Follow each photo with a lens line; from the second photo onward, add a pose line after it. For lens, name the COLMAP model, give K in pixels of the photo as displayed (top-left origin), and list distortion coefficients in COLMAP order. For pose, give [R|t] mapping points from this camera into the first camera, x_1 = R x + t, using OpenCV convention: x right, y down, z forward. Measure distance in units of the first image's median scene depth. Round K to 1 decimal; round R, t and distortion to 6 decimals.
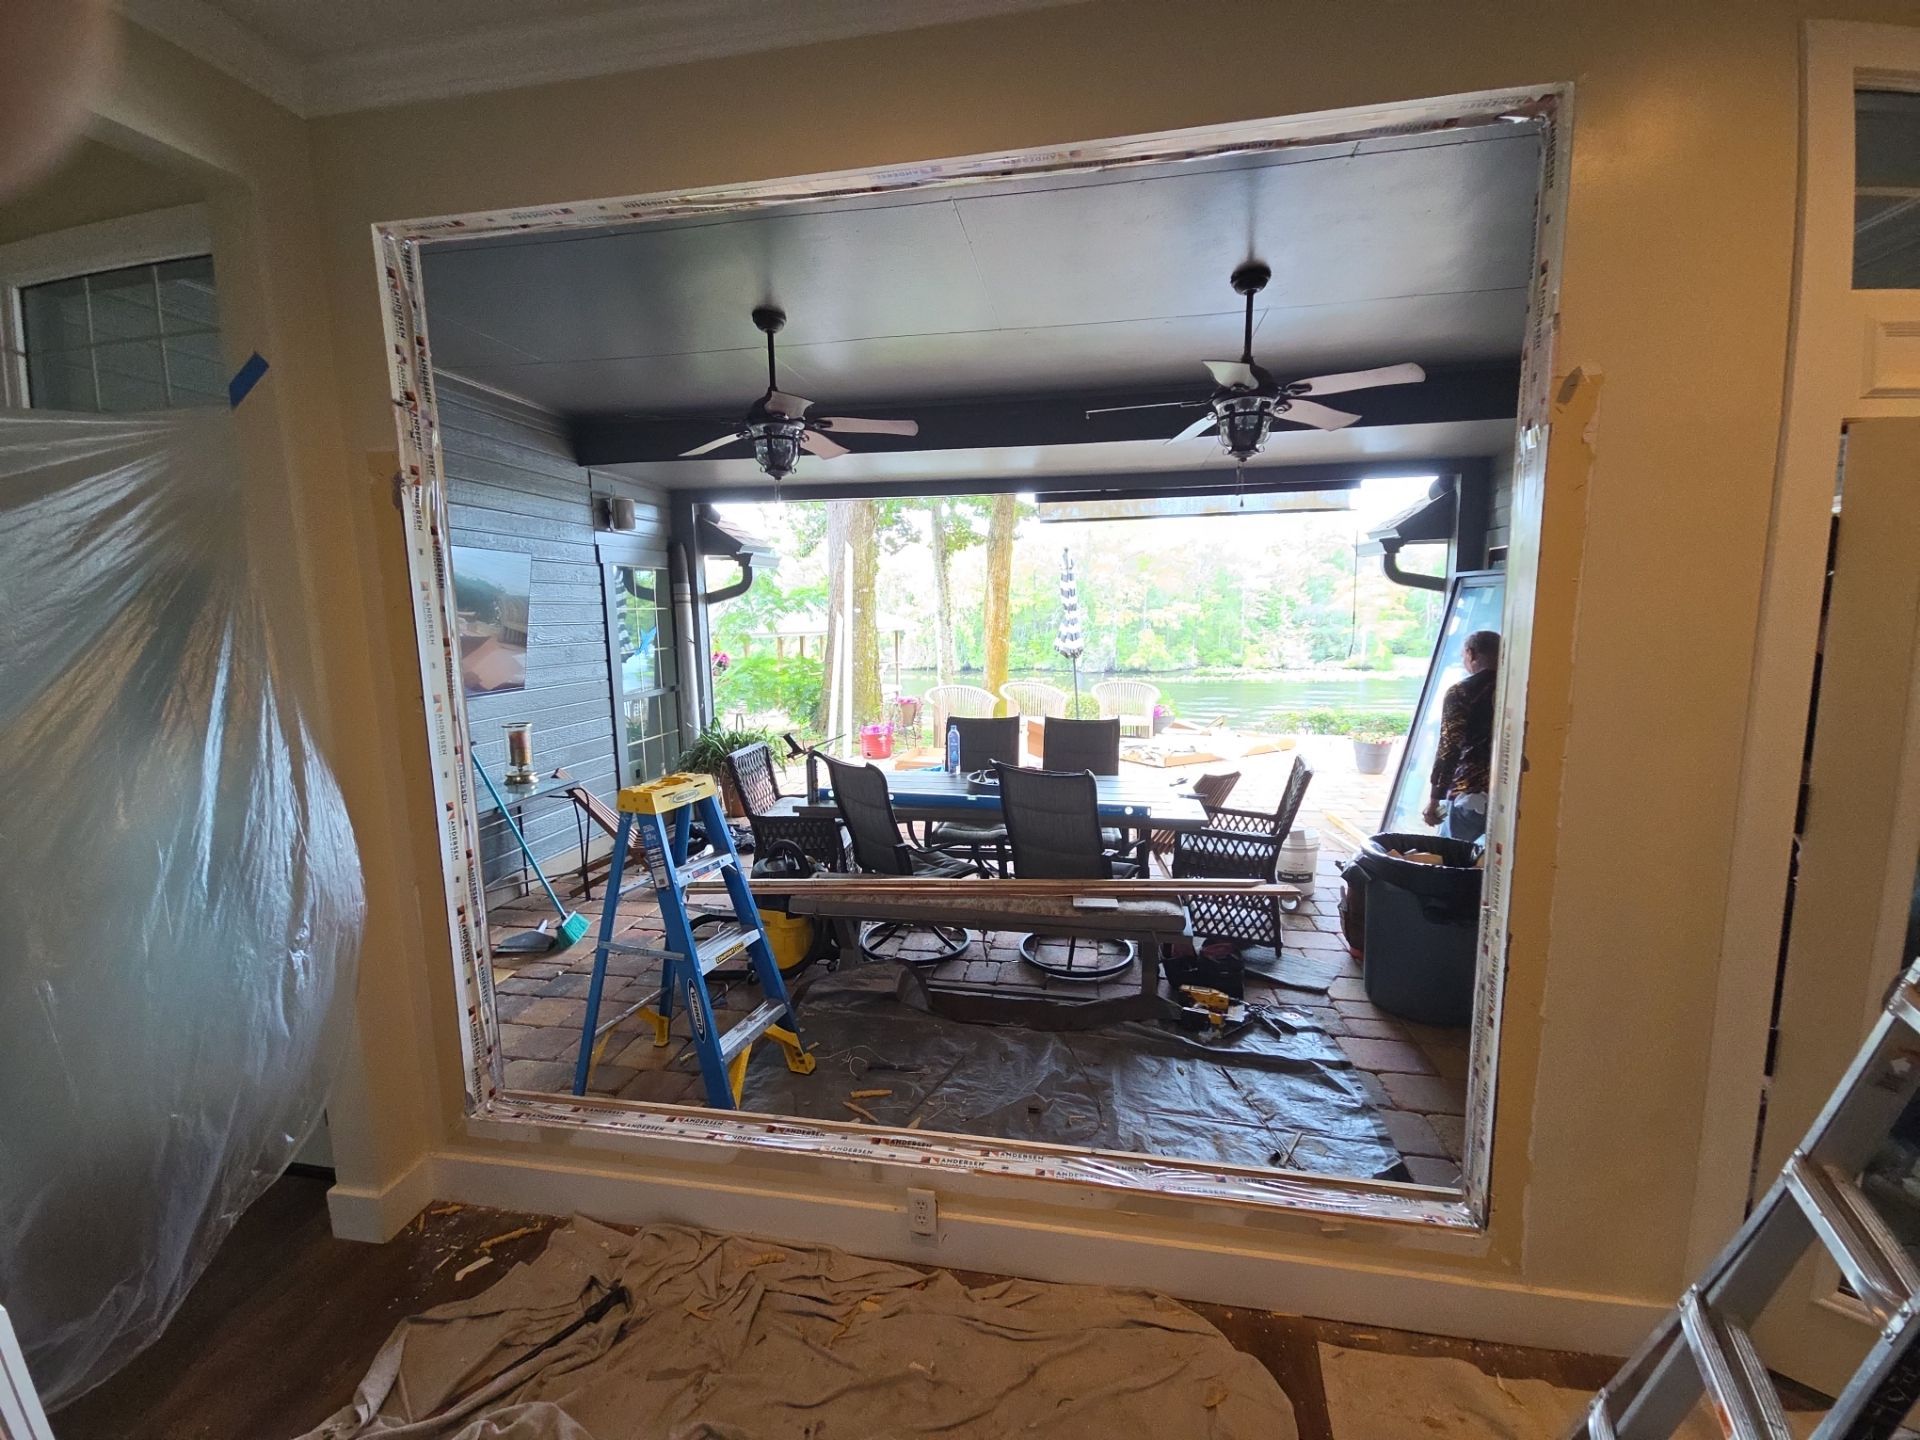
lens RADIAL K [[772.4, 0, 960.0], [0, 772.4, 720.0], [0, 0, 1]] dist [0.000529, -0.009121]
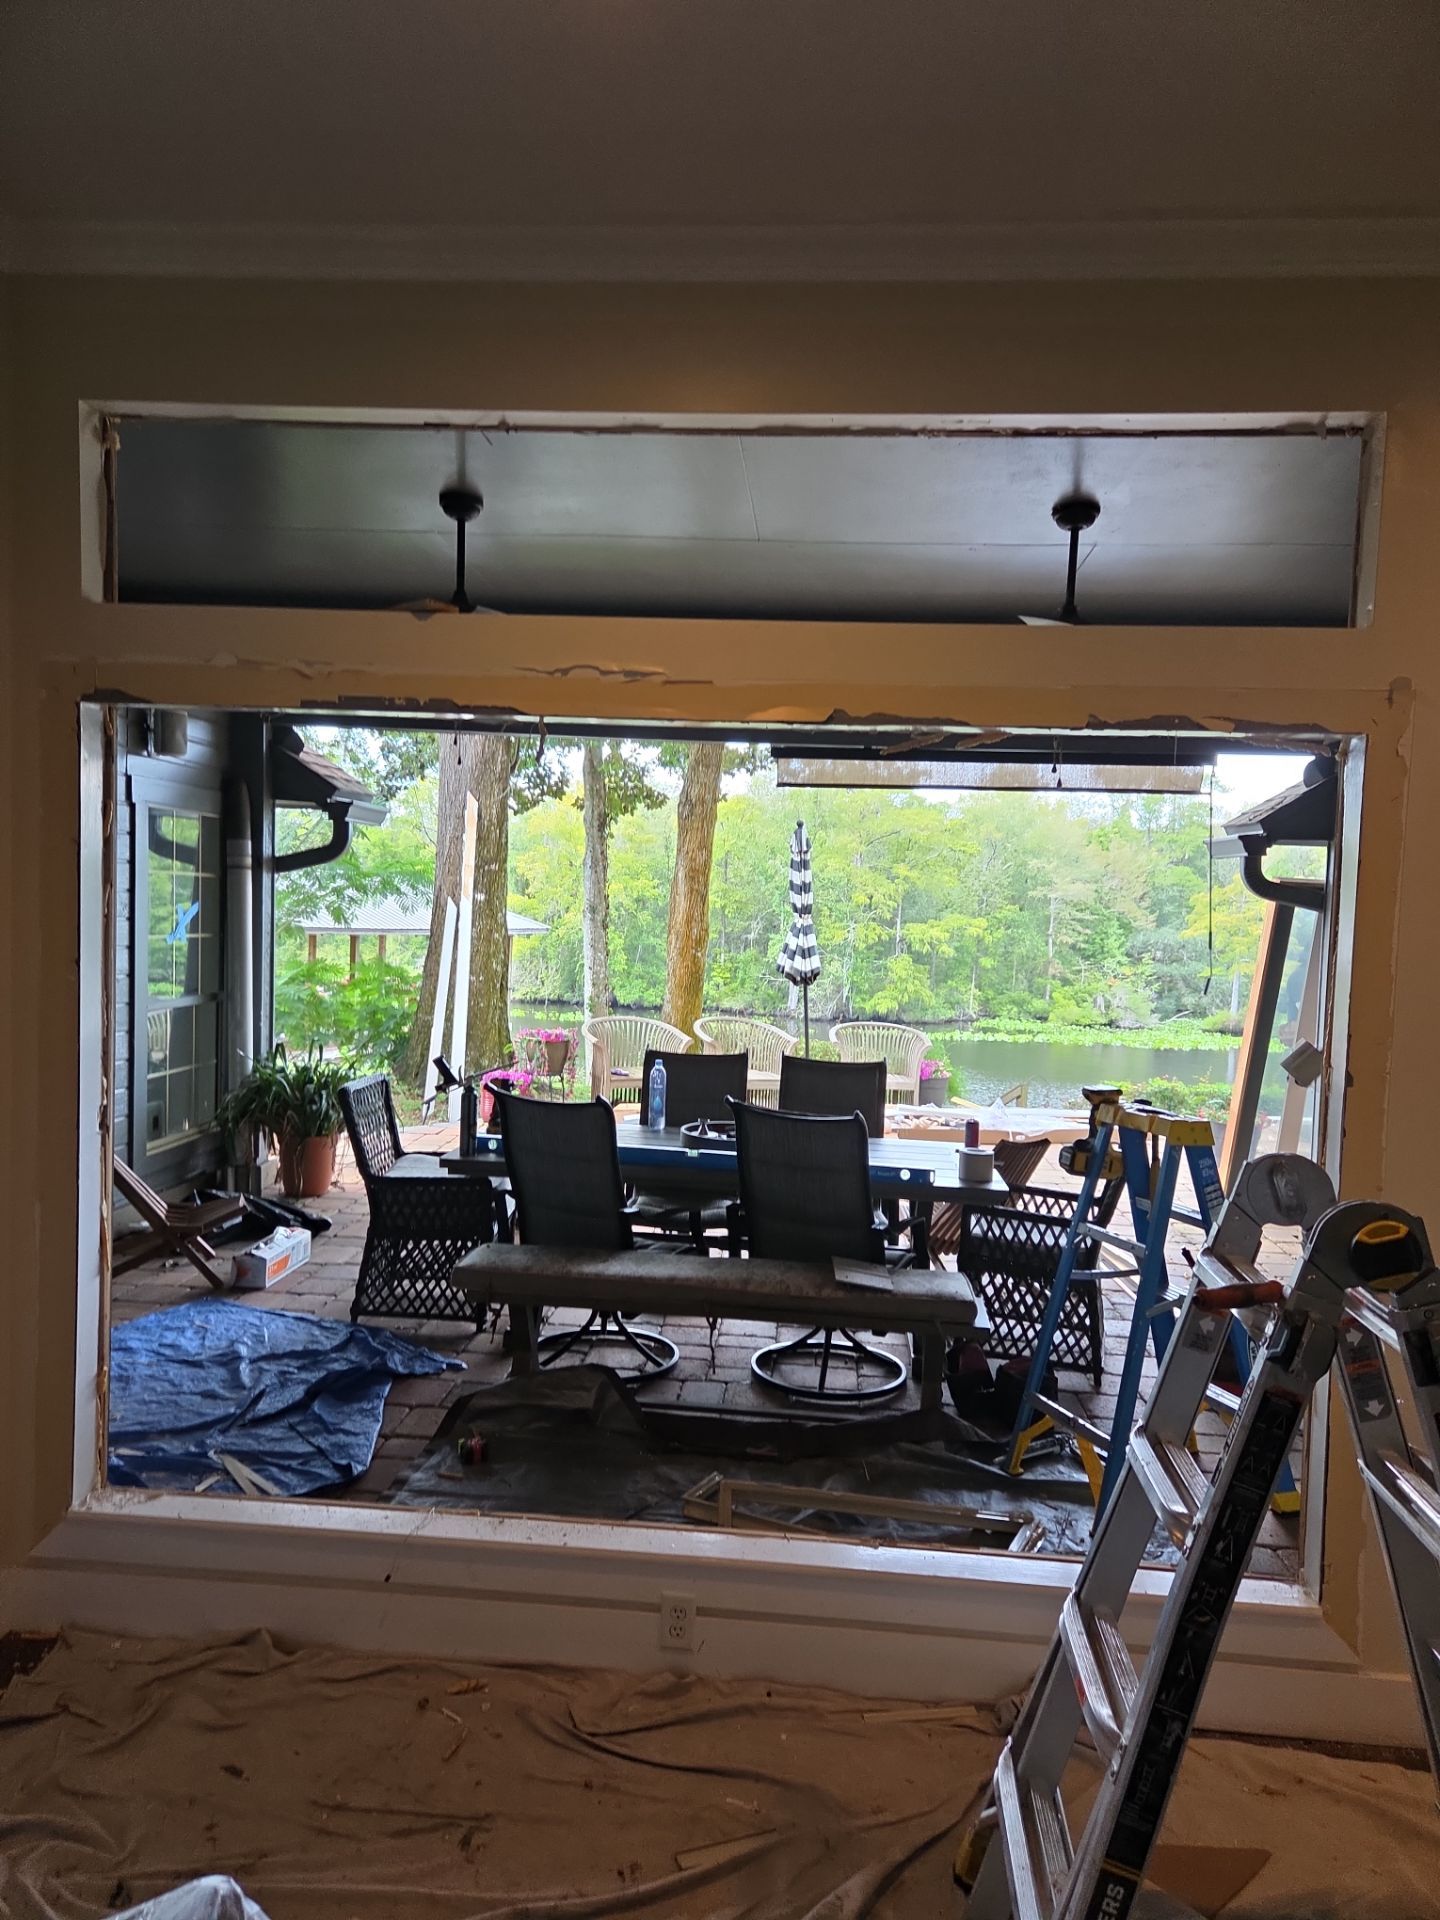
lens RADIAL K [[1263.9, 0, 724.7], [0, 1263.9, 987.9], [0, 0, 1]] dist [0.092301, -0.118025]
pose [[0.993948, 0.046495, 0.099528, -0.049055], [-0.038258, 0.995805, -0.083121, 0.025842], [-0.102976, 0.078811, 0.991557, -0.124357]]
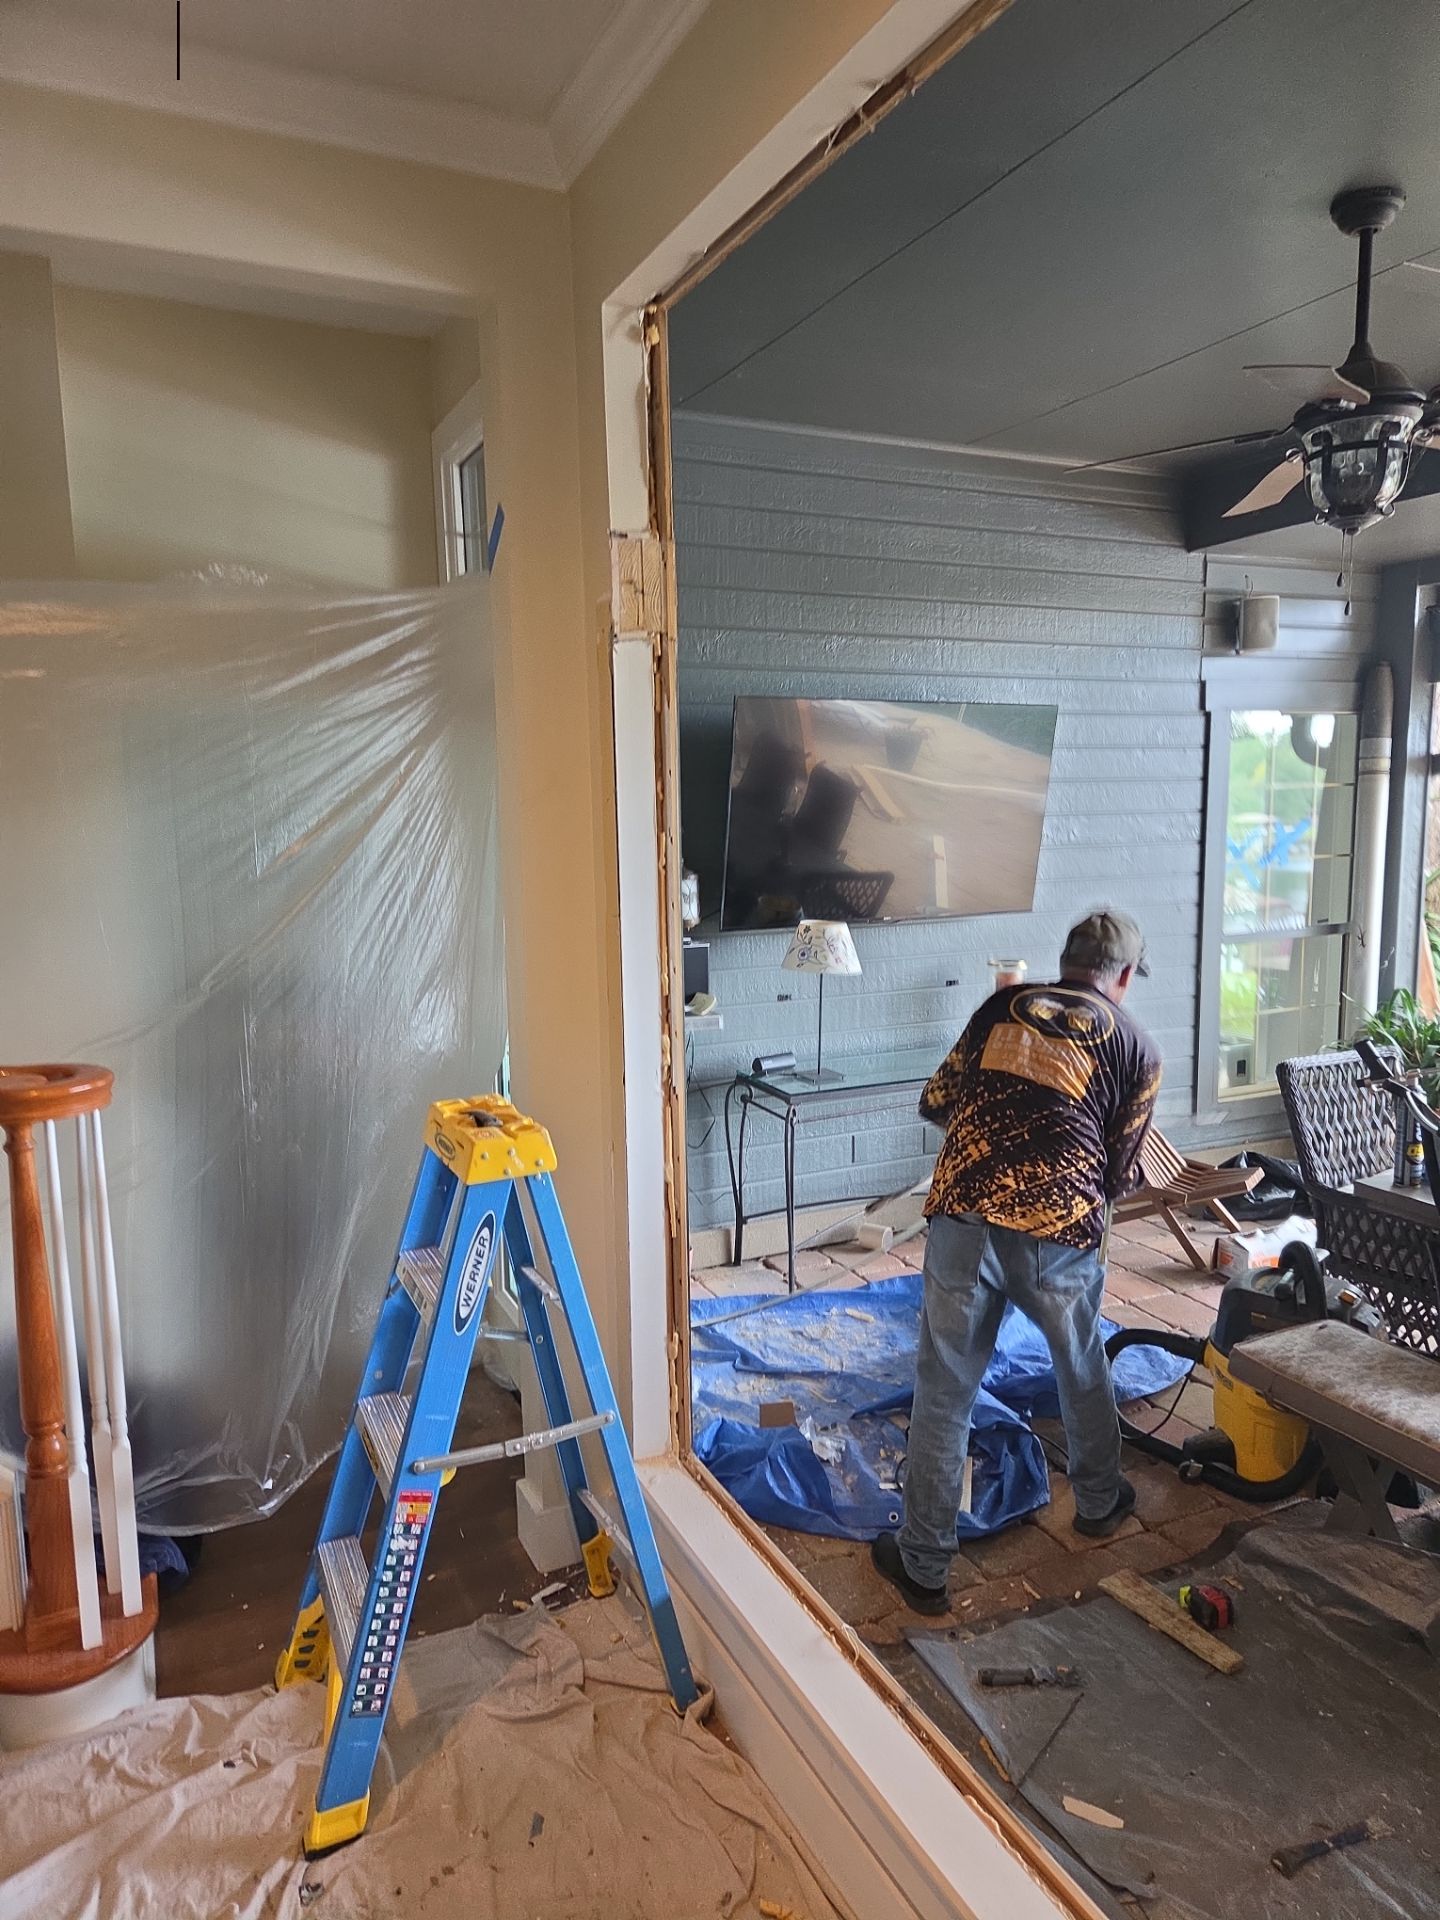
lens RADIAL K [[1263.9, 0, 724.7], [0, 1263.9, 987.9], [0, 0, 1]] dist [0.092301, -0.118025]
pose [[0.575431, 0.119781, -0.809031, 0.129616], [-0.107319, 0.991722, 0.070497, -0.016834], [0.810779, 0.046258, 0.583522, 0.107496]]
